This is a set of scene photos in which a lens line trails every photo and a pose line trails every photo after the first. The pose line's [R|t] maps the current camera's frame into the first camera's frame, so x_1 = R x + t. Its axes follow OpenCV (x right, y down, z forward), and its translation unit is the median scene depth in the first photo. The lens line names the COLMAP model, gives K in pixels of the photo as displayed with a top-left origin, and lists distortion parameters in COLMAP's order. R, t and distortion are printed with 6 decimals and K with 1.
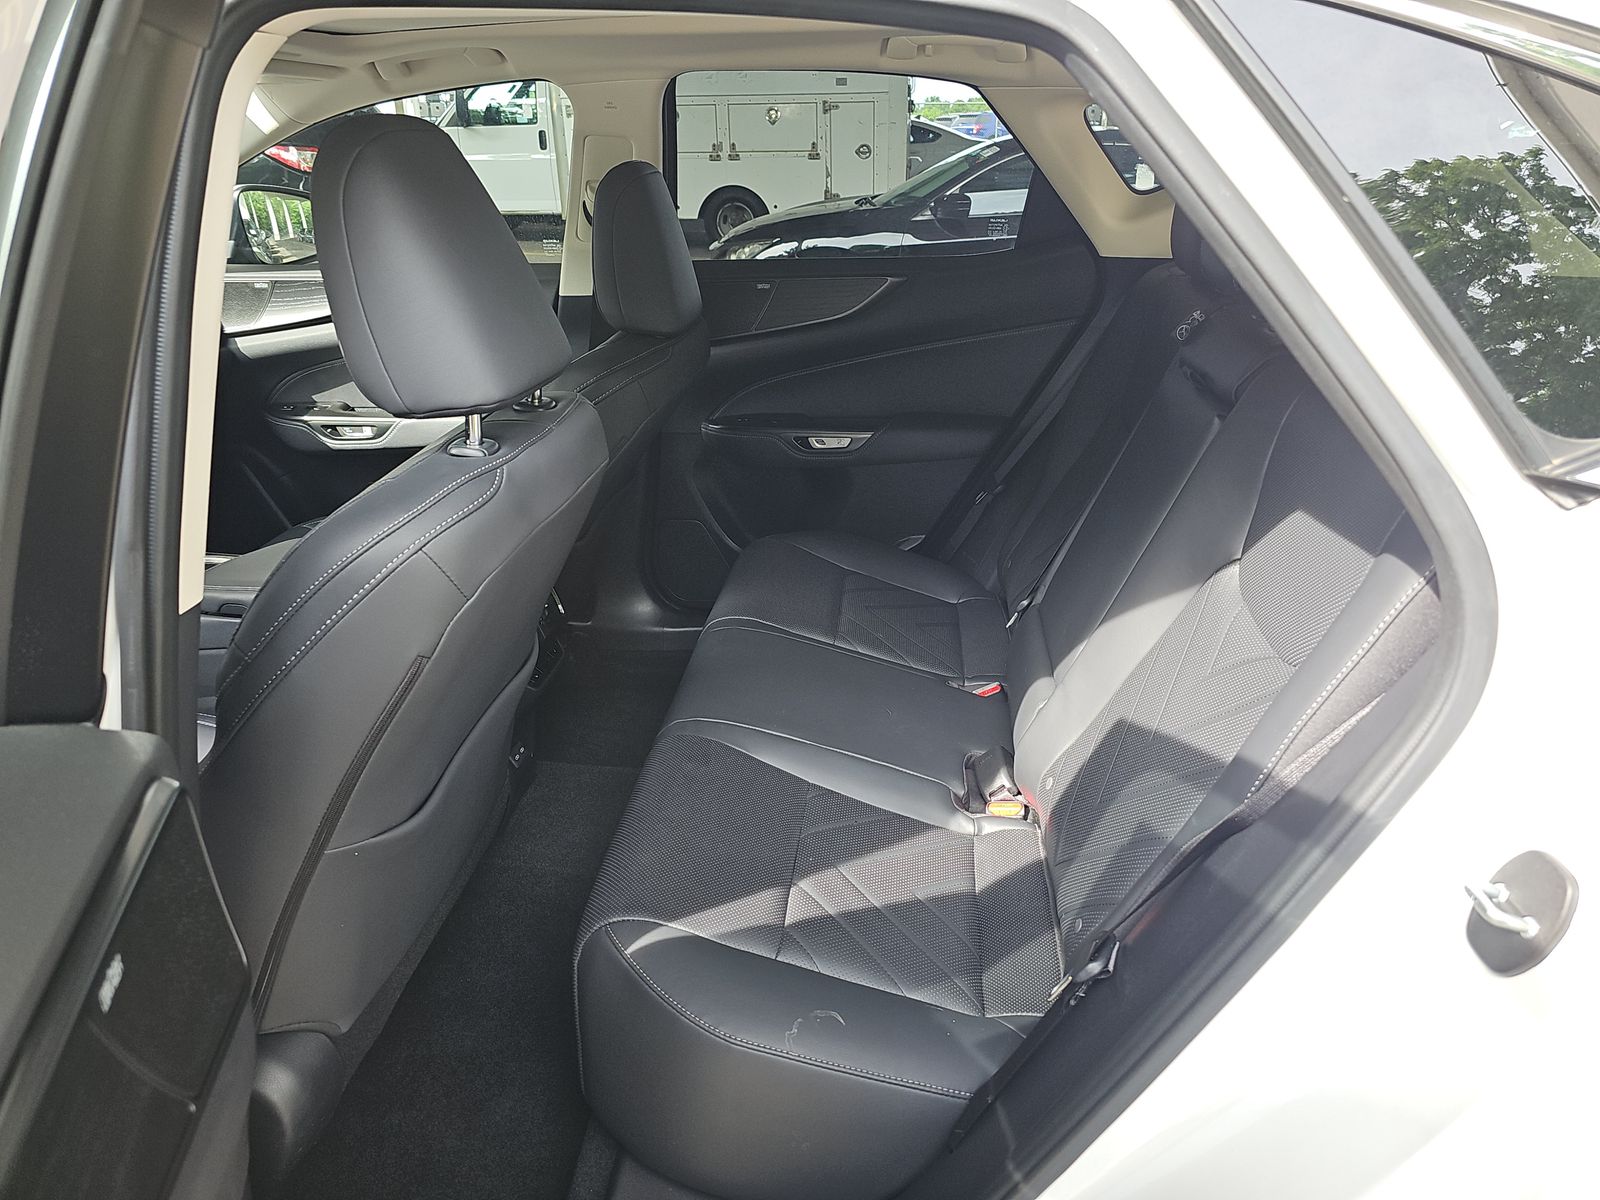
lens RADIAL K [[1034.0, 0, 800.3], [0, 1034.0, 618.1], [0, 0, 1]] dist [-0.004405, -0.001797]
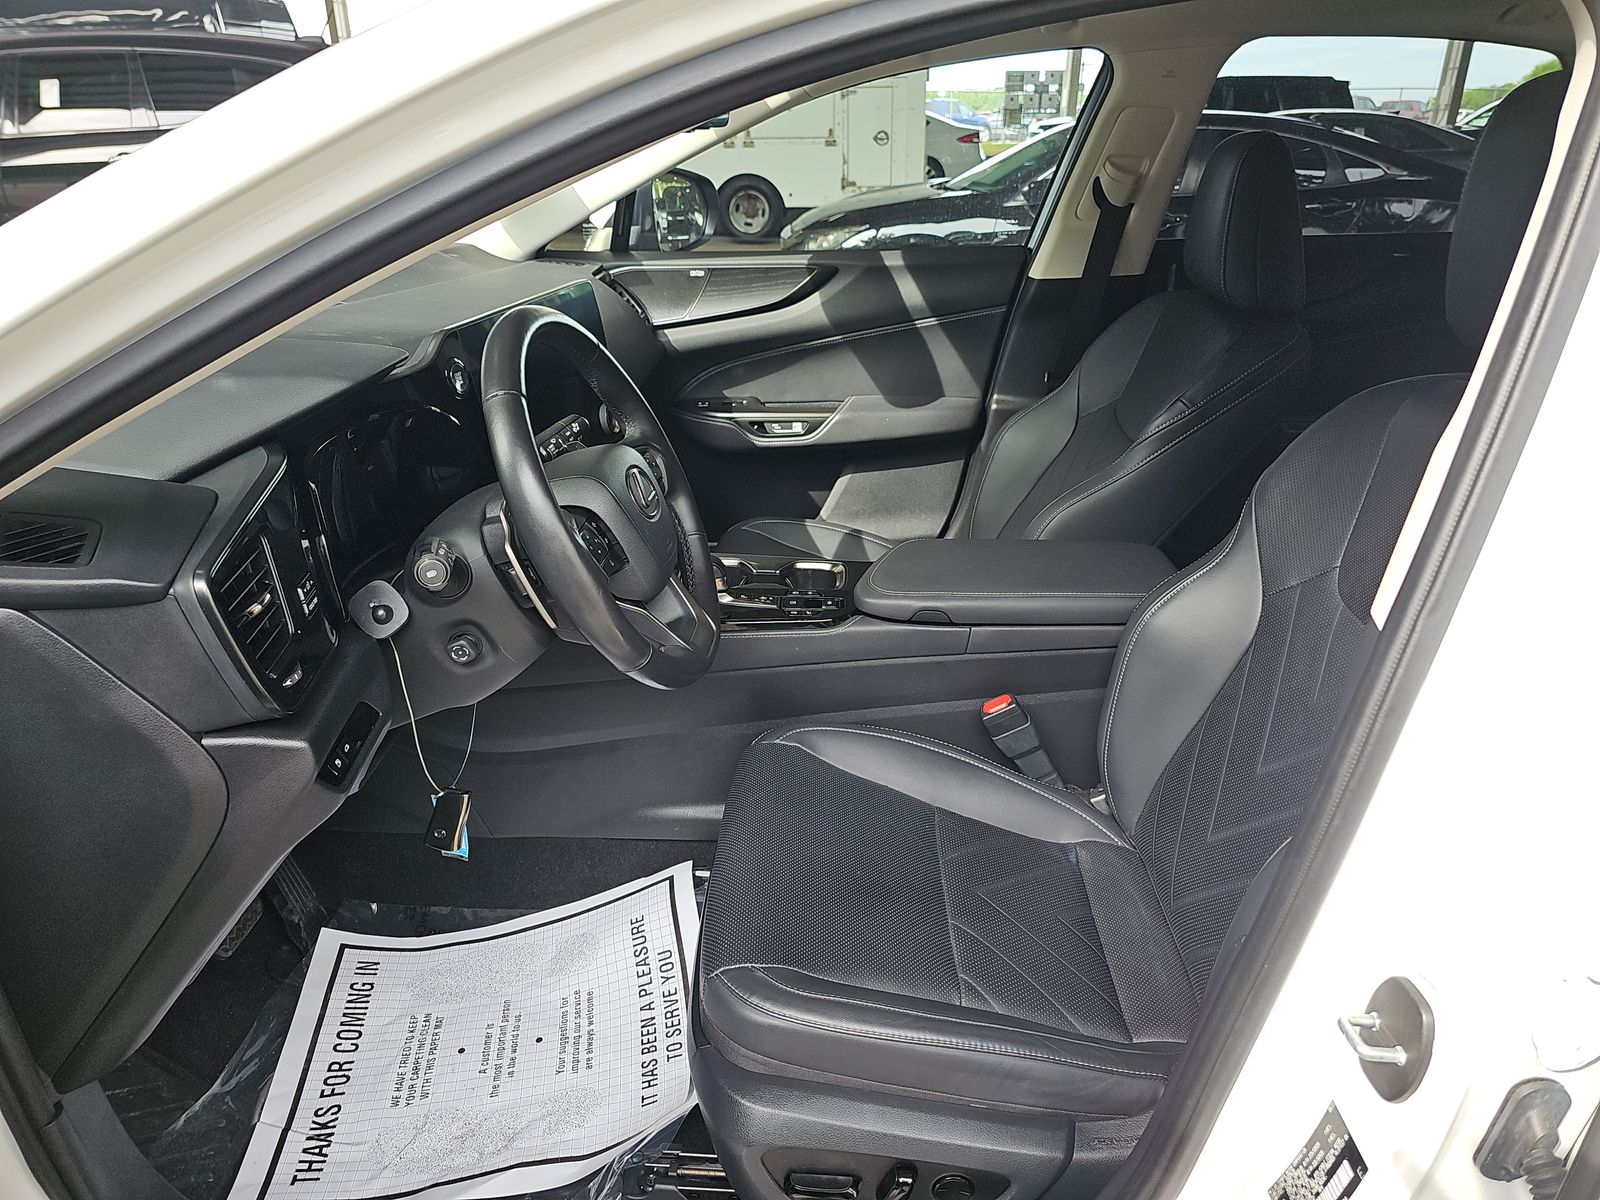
lens RADIAL K [[1044.4, 0, 801.4], [0, 1044.4, 612.6], [0, 0, 1]] dist [0.004165, -0.000742]
pose [[0.997243, -0.033970, 0.065967, -0.164862], [0.033966, 0.999422, 0.001193, -0.004349], [-0.065970, 0.001051, 0.997821, 0.016442]]
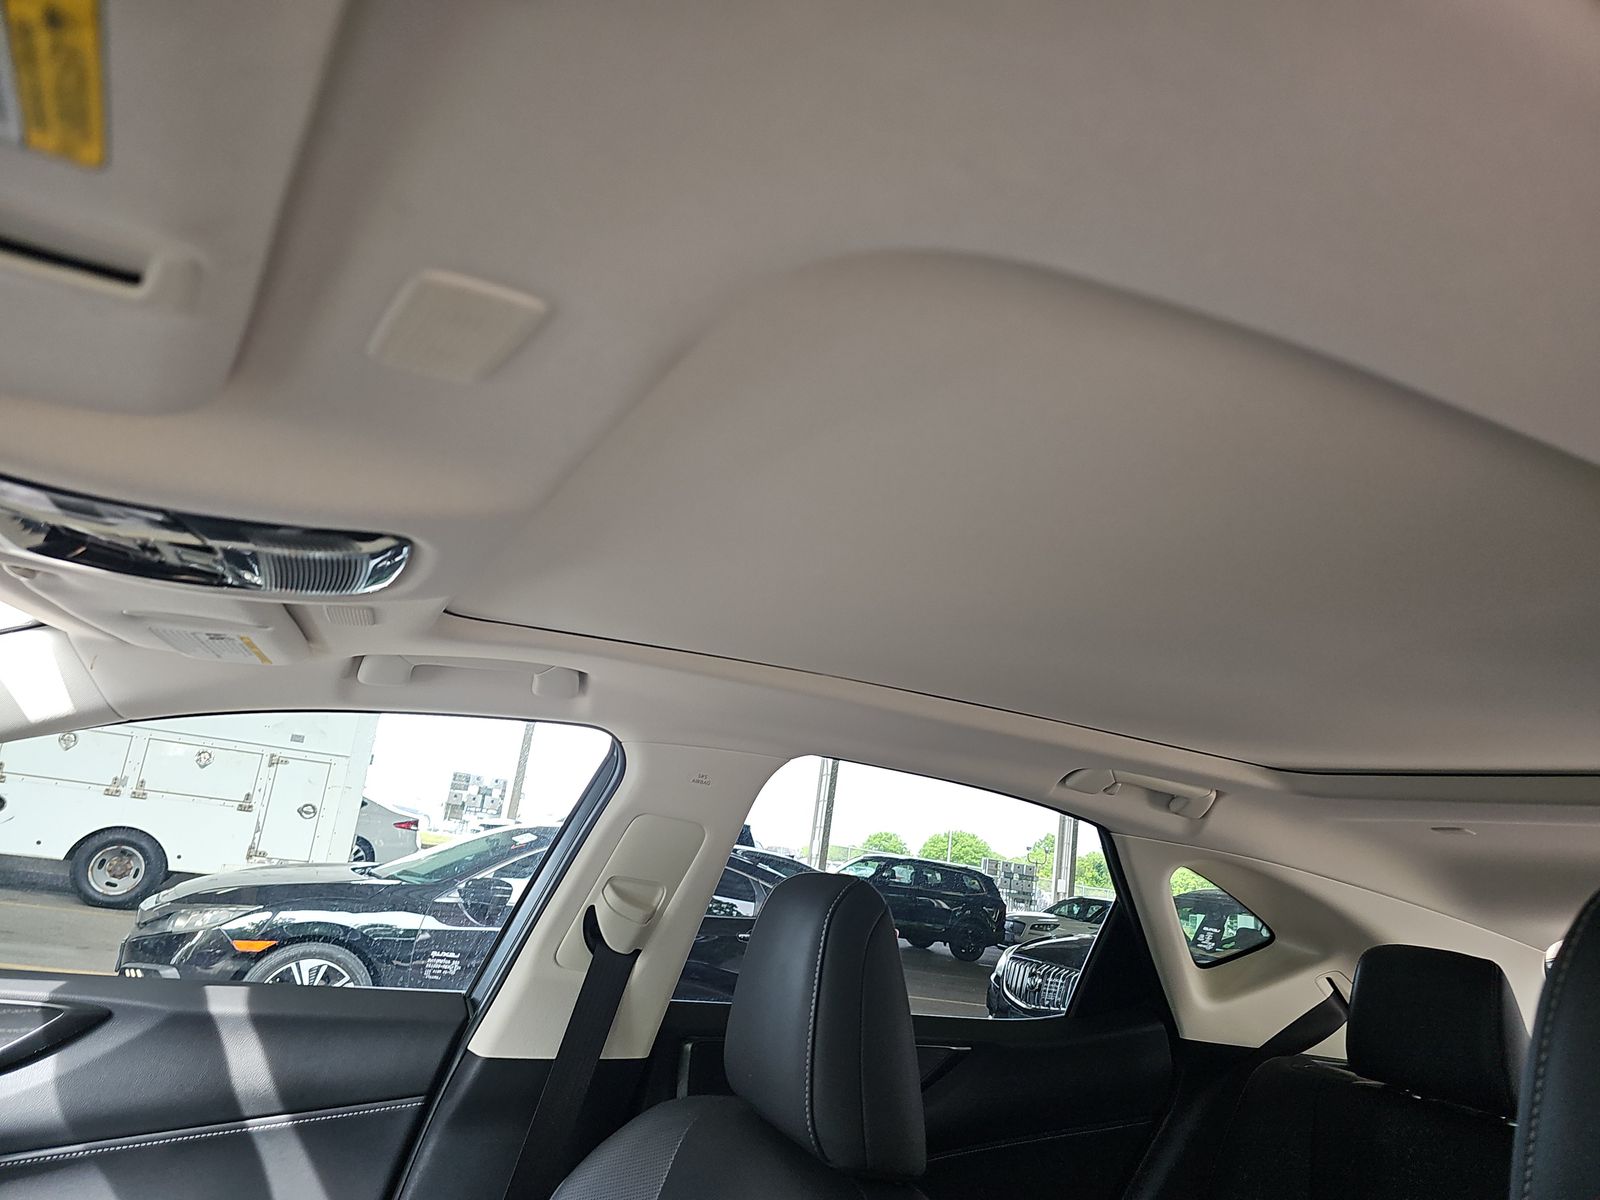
lens RADIAL K [[1044.4, 0, 801.4], [0, 1044.4, 612.6], [0, 0, 1]] dist [0.004165, -0.000742]
pose [[0.831542, 0.238672, 0.501571, -0.136665], [0.105781, 0.818412, -0.564811, -0.053394], [-0.545296, 0.522721, 0.655297, 0.125210]]
